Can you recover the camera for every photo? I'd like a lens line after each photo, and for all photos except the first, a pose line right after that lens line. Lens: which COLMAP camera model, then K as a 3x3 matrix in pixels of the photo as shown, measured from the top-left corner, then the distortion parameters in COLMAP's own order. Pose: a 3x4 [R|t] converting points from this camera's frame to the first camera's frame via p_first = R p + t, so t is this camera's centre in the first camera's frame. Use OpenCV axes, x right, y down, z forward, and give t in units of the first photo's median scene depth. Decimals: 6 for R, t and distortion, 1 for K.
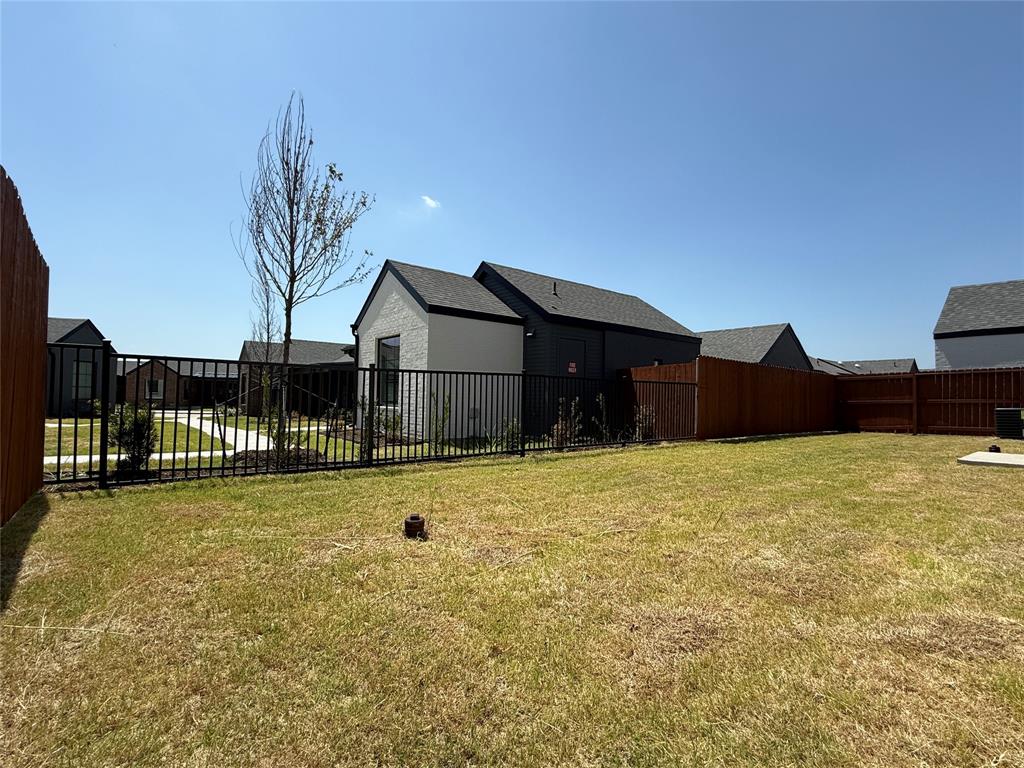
lens RADIAL K [[476.9, 0, 512.0], [0, 476.9, 384.0], [0, 0, 1]] dist [0.013757, 0.000165]
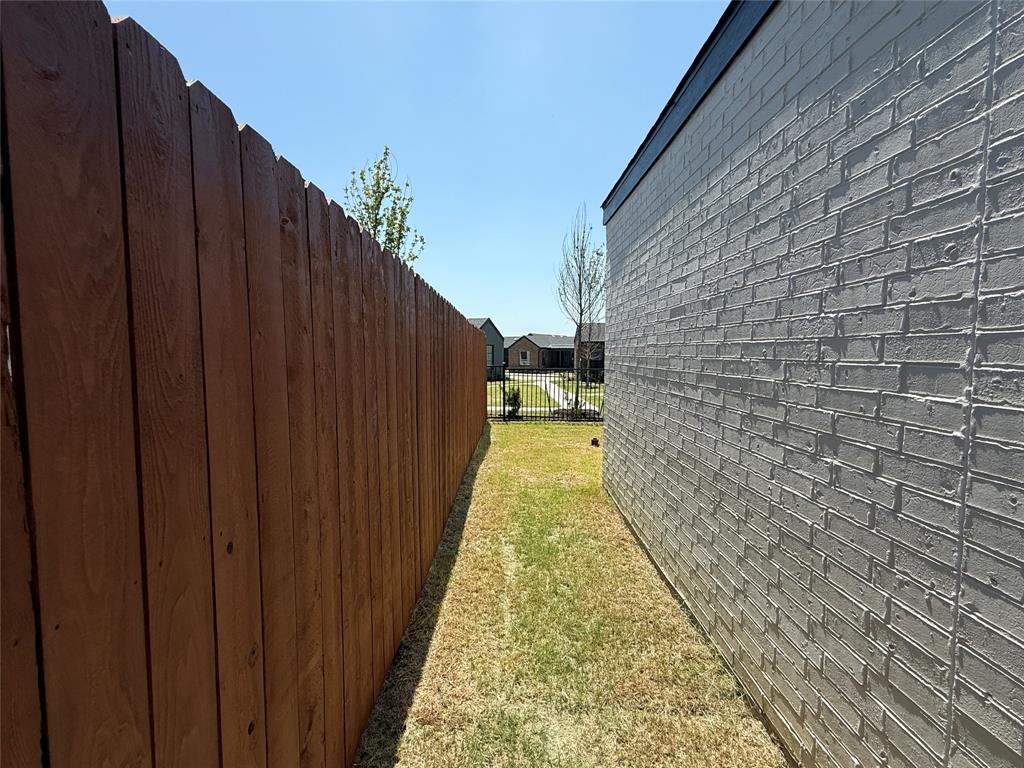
lens RADIAL K [[476.9, 0, 512.0], [0, 476.9, 384.0], [0, 0, 1]] dist [0.013757, 0.000165]
pose [[0.784726, 0.026116, -0.619292, 0.526573], [0.025203, 0.996941, 0.073977, -0.117030], [0.619330, -0.073660, 0.781668, -0.666463]]
